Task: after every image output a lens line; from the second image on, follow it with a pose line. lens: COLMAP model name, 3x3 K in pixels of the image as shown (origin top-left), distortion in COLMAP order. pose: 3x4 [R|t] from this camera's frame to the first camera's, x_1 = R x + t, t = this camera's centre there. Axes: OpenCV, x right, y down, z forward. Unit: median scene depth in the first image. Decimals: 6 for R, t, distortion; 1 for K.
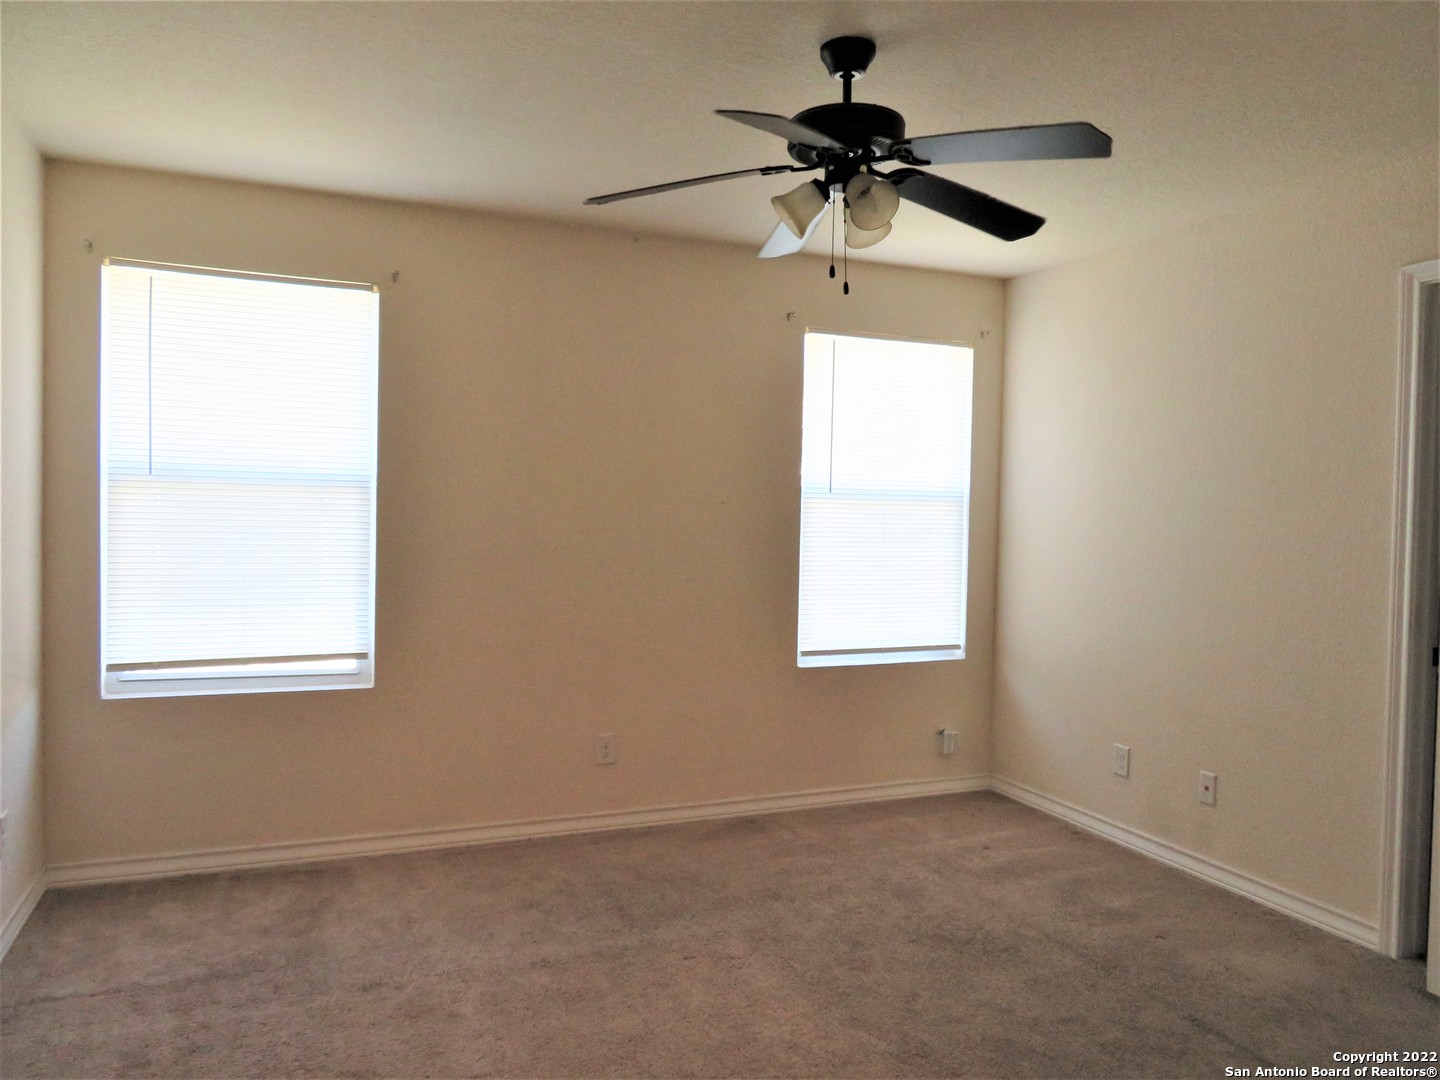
lens RADIAL K [[1021.6, 0, 717.6], [0, 1021.6, 533.3], [0, 0, 1]] dist [-0.017145, 0.004095]
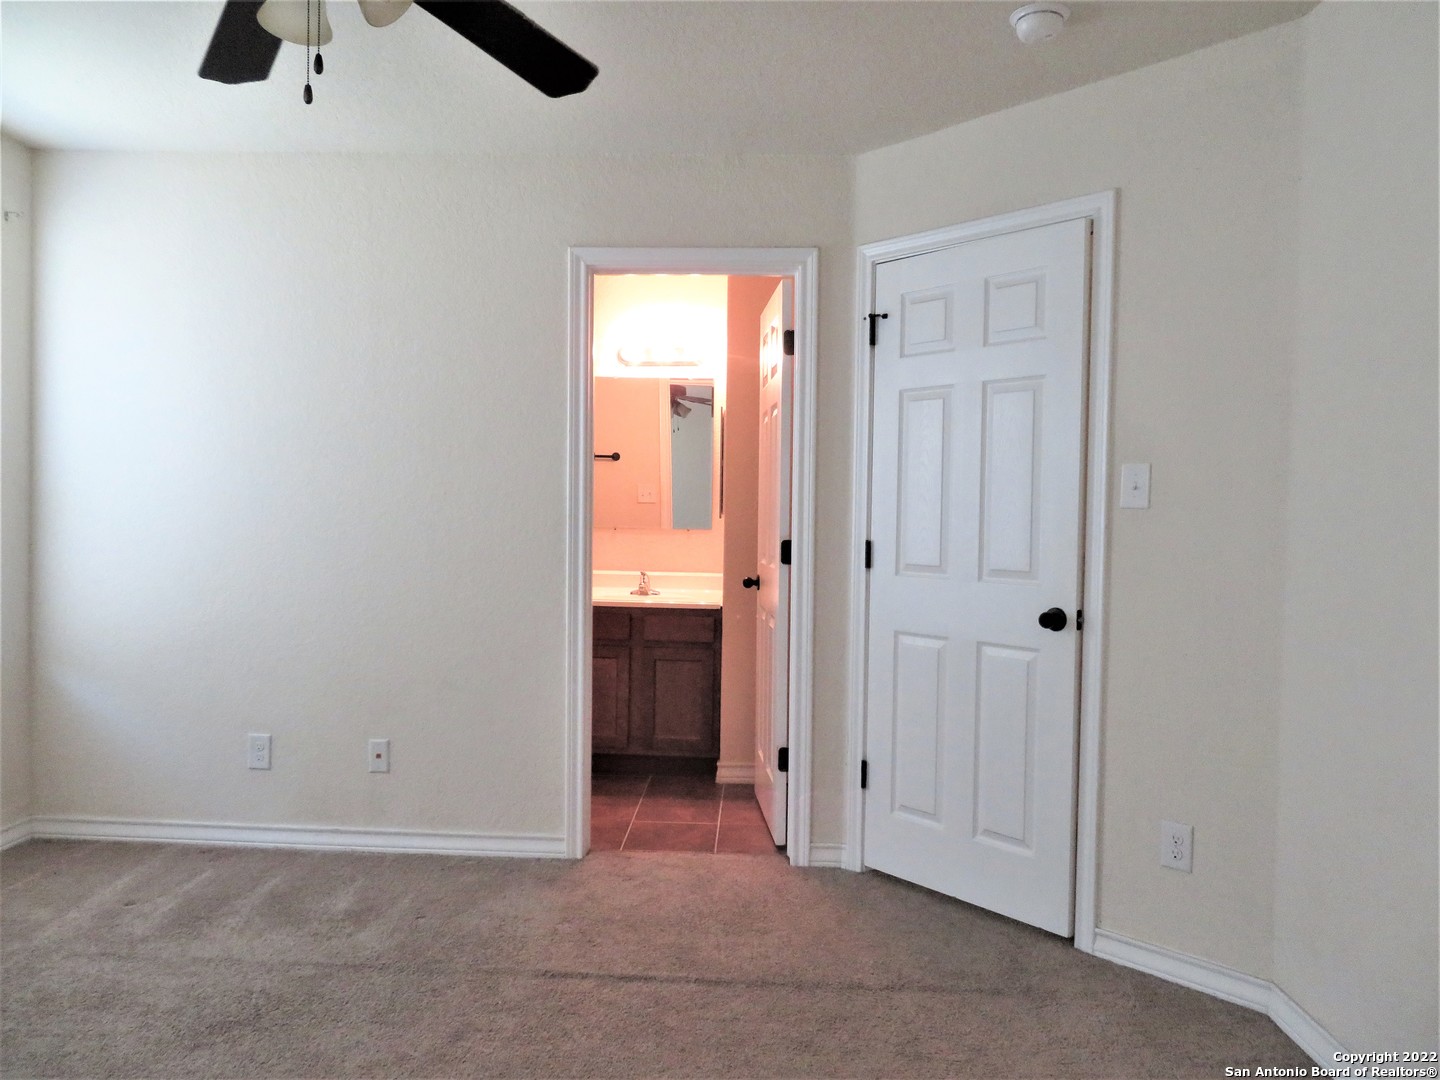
lens RADIAL K [[1033.4, 0, 716.5], [0, 1033.4, 542.7], [0, 0, 1]] dist [-0.004575, 0.006867]
pose [[0.425808, -0.040758, 0.903895, -0.251110], [0.010371, 0.999139, 0.040167, 0.015521], [-0.904754, -0.007730, 0.425864, 0.303486]]
